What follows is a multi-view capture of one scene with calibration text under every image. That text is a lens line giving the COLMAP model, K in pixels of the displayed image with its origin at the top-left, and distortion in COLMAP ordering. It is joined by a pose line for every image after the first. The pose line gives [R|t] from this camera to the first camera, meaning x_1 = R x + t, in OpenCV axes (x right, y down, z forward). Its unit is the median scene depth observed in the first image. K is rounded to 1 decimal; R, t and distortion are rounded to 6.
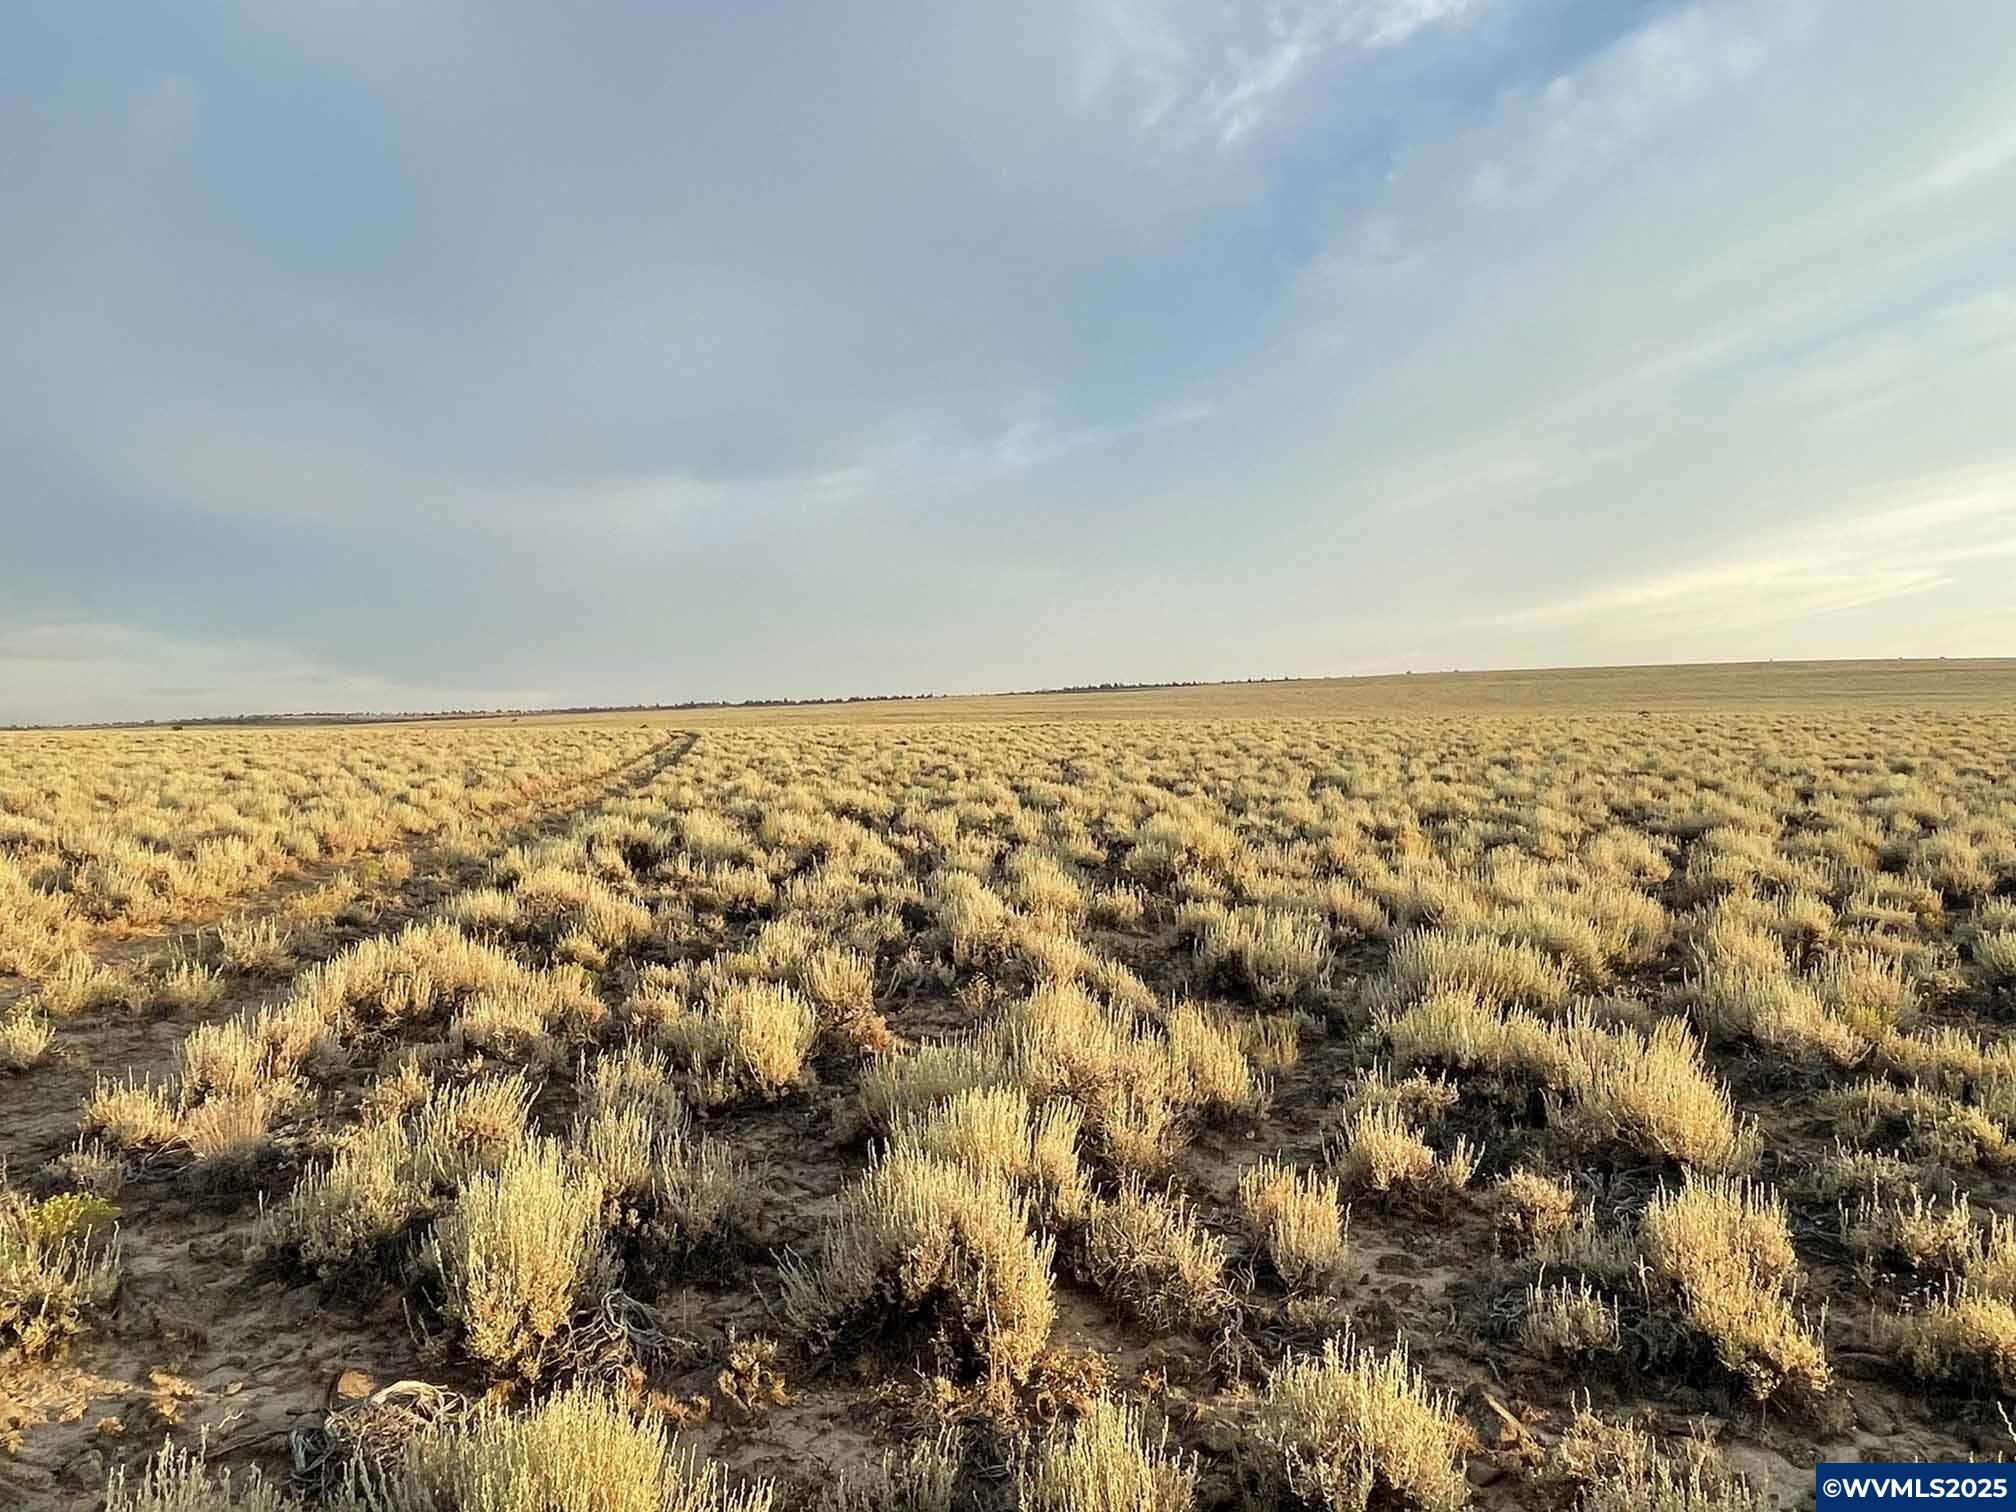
lens RADIAL K [[1416.5, 0, 1013.8], [0, 1416.5, 755.5], [0, 0, 1]] dist [0.005519, -0.004389]
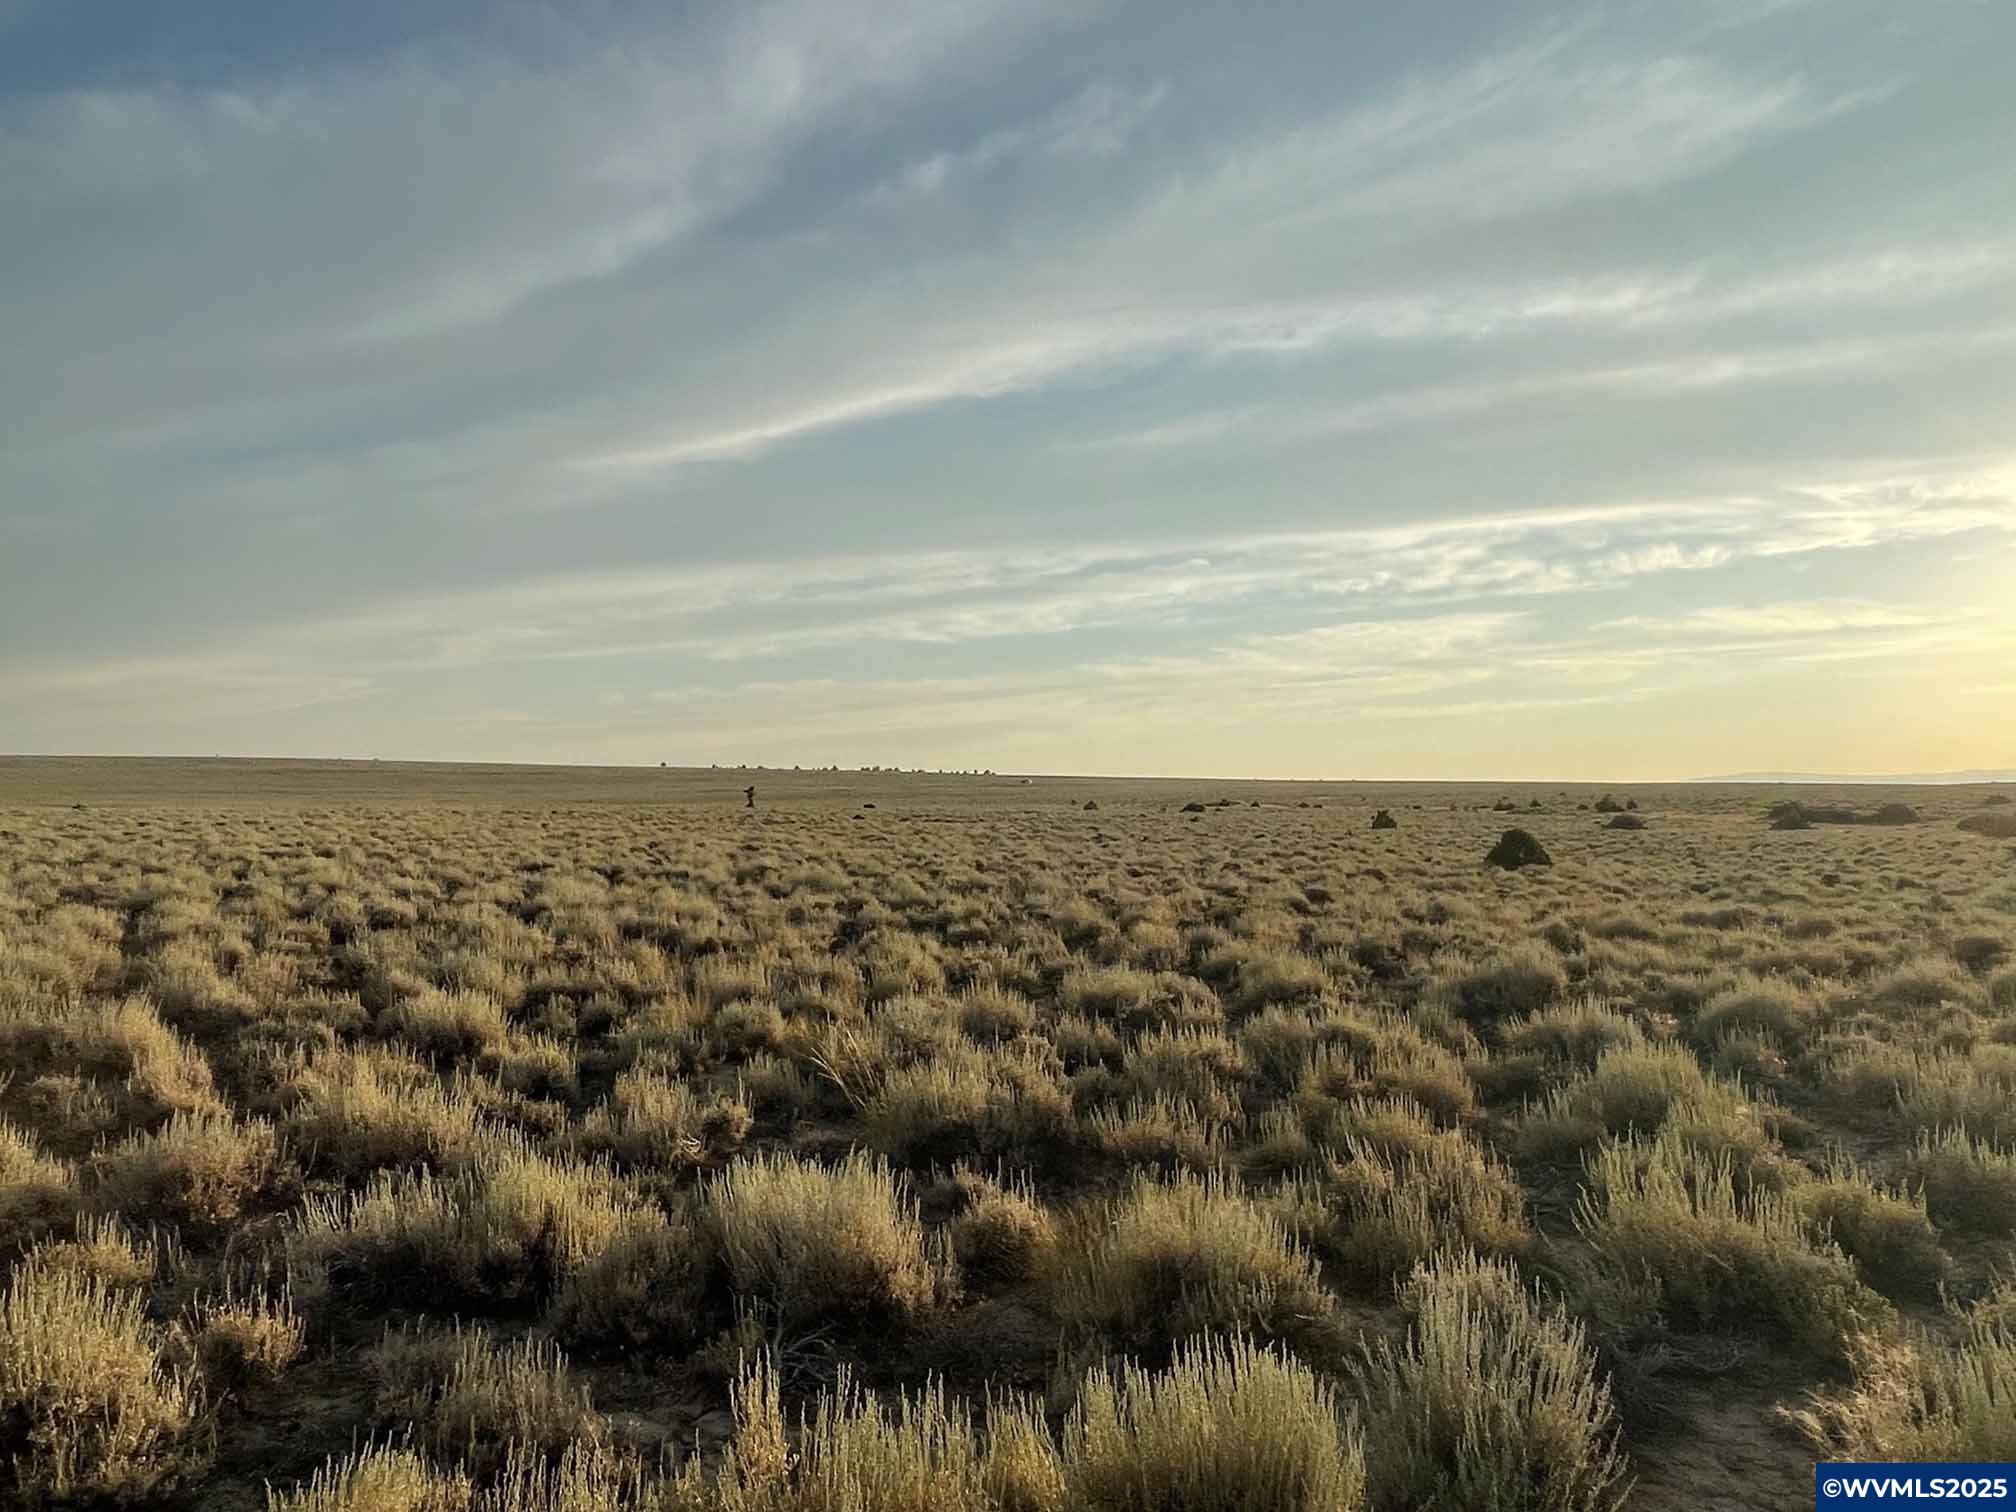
lens RADIAL K [[1416.5, 0, 1013.8], [0, 1416.5, 760.8], [0, 0, 1]] dist [0.005519, -0.004389]
pose [[0.538289, 0.034487, 0.842054, -0.083878], [0.019367, 0.998392, -0.053270, 0.008189], [-0.842538, 0.044983, 0.536756, -0.162836]]
